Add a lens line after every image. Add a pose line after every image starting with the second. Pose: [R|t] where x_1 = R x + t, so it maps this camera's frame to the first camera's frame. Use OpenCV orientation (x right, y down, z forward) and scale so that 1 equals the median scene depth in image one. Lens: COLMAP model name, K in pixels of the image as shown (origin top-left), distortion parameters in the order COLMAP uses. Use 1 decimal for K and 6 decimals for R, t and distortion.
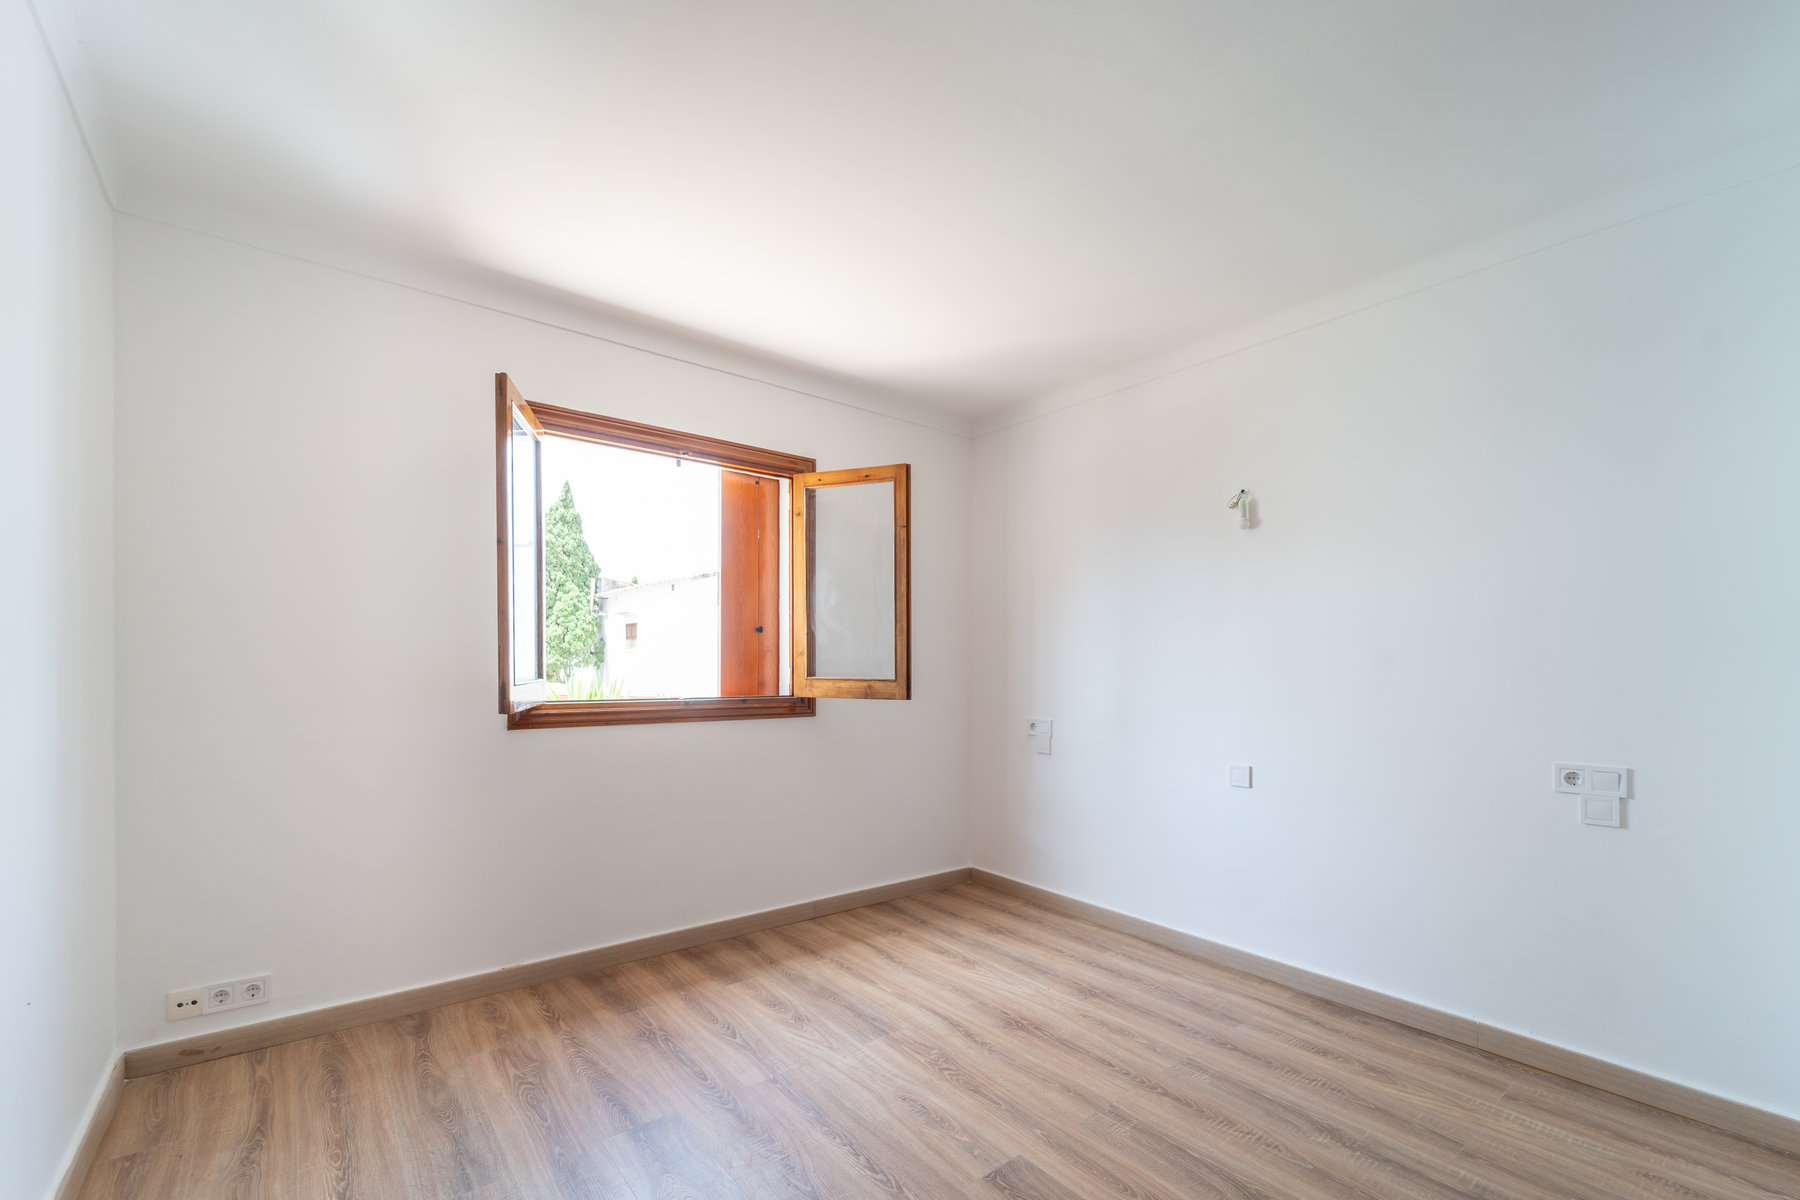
lens RADIAL K [[747.2, 0, 899.9], [0, 747.2, 651.5], [0, 0, 1]] dist [-0.001684, -0.001056]
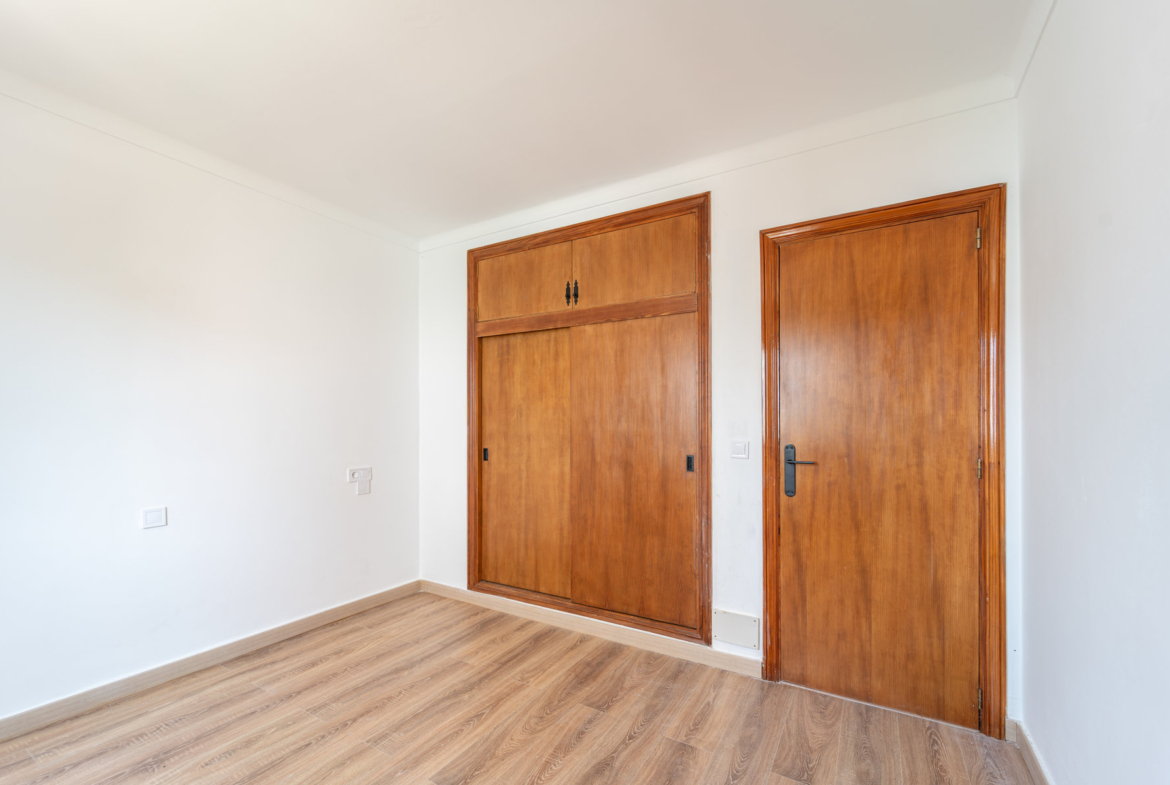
lens RADIAL K [[485.7, 0, 585.0], [0, 485.7, 426.0], [0, 0, 1]] dist [-0.001684, -0.001056]
pose [[-0.353466, -0.006062, 0.935428, -0.916377], [-0.021345, 0.999771, -0.001587, 0.028155], [-0.935204, -0.020527, -0.353515, 1.269678]]
